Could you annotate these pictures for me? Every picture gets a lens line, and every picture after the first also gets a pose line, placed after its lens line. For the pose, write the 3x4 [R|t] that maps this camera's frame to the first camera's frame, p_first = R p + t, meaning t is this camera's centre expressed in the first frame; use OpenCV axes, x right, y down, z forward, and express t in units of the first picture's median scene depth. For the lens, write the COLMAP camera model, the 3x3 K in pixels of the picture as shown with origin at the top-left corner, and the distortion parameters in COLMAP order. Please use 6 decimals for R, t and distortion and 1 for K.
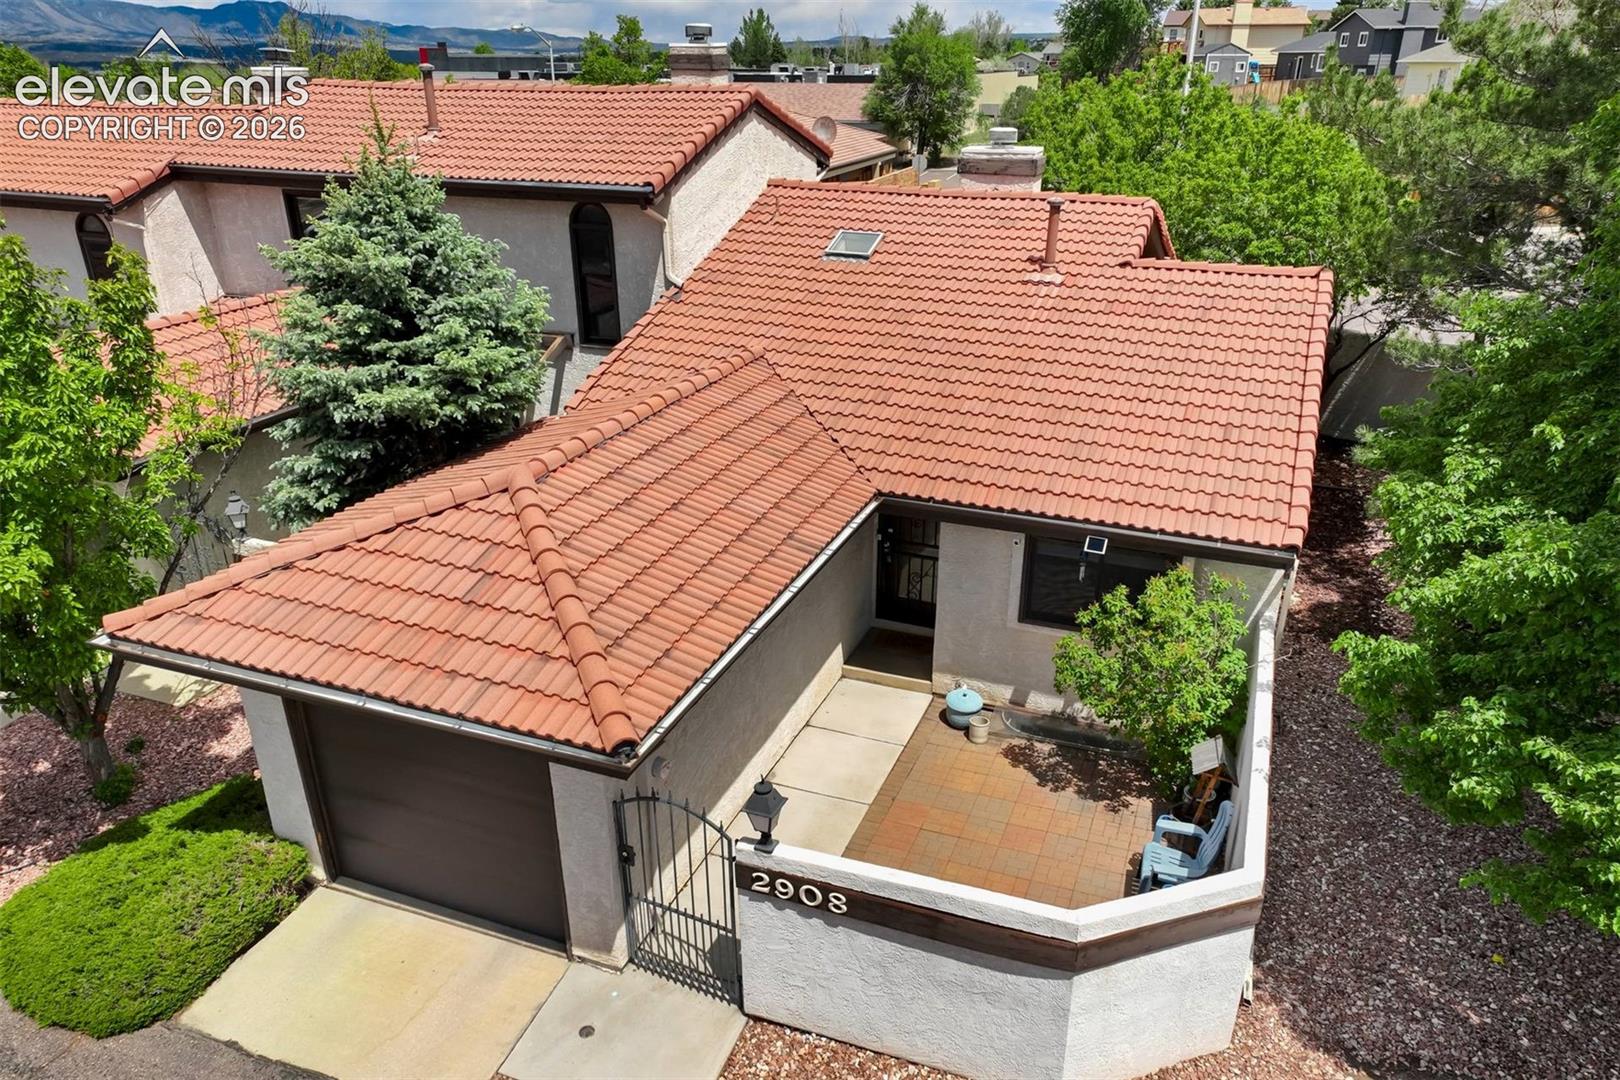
lens RADIAL K [[1034.3, 0, 836.7], [0, 1034.3, 619.6], [0, 0, 1]] dist [0.001546, 0.004843]
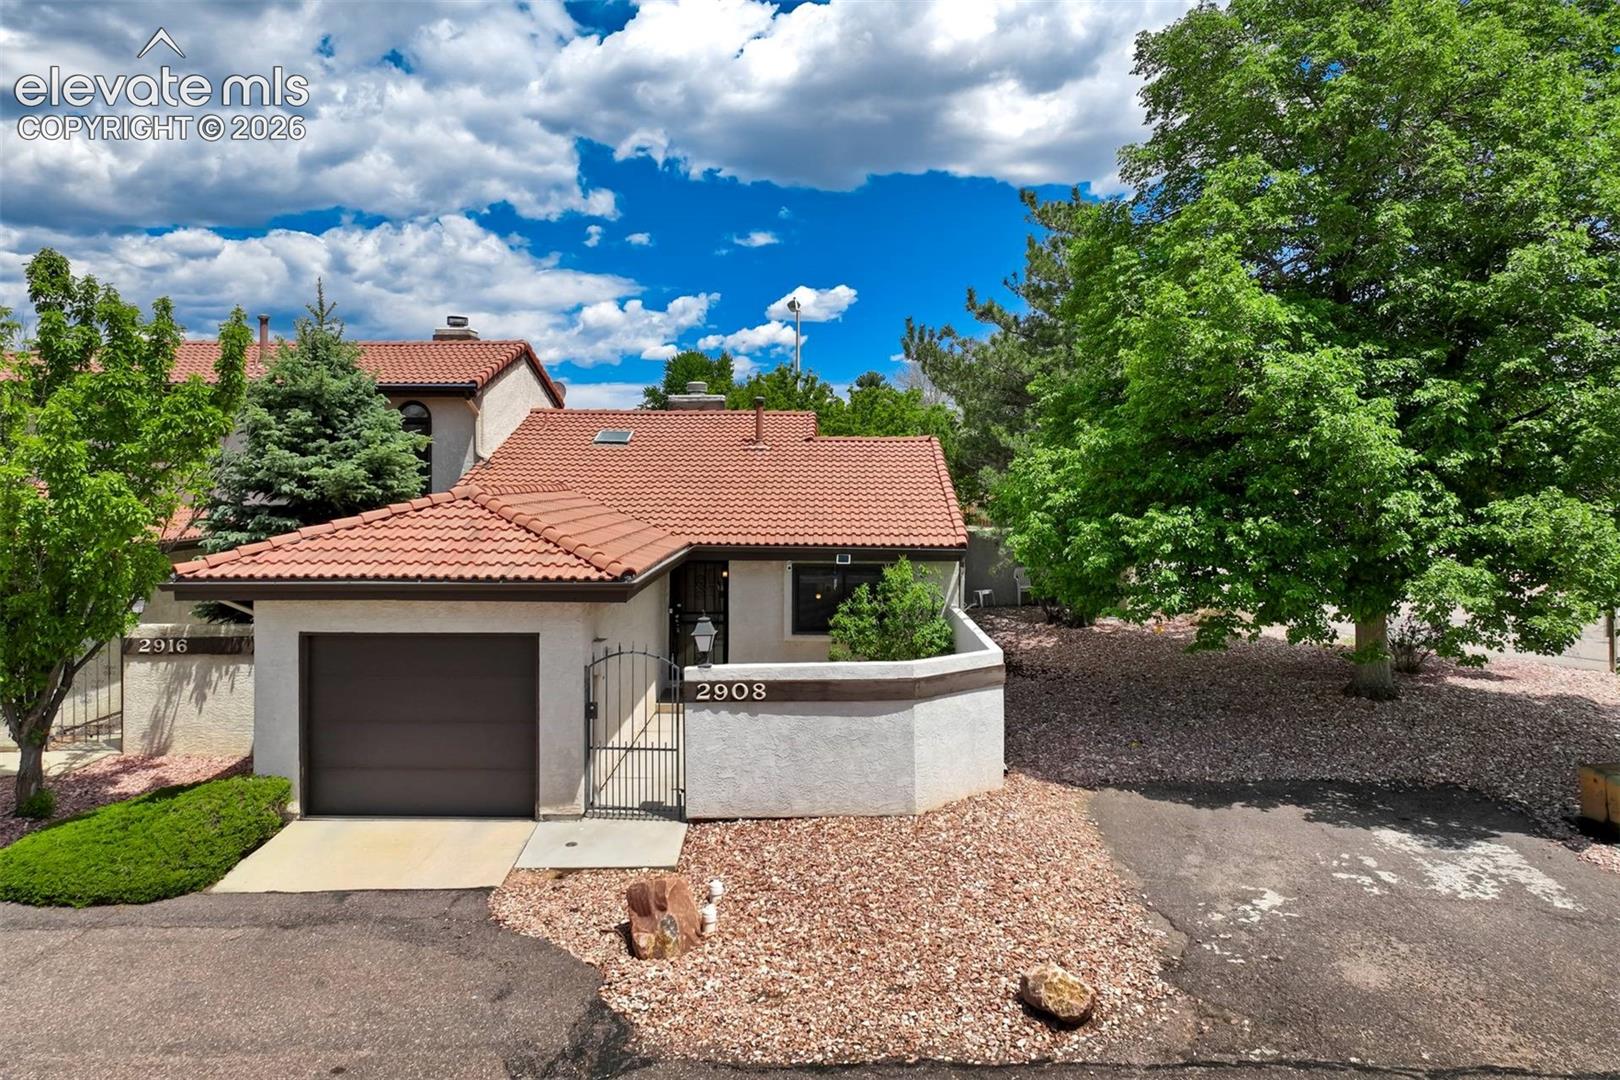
lens RADIAL K [[1120.7, 0, 736.9], [0, 1120.7, 568.0], [0, 0, 1]] dist [0.037473, -0.000167]
pose [[0.953436, -0.014254, 0.301259, -0.364142], [0.134804, 0.913691, -0.383402, 0.509726], [-0.269793, 0.406160, 0.873067, -0.354942]]
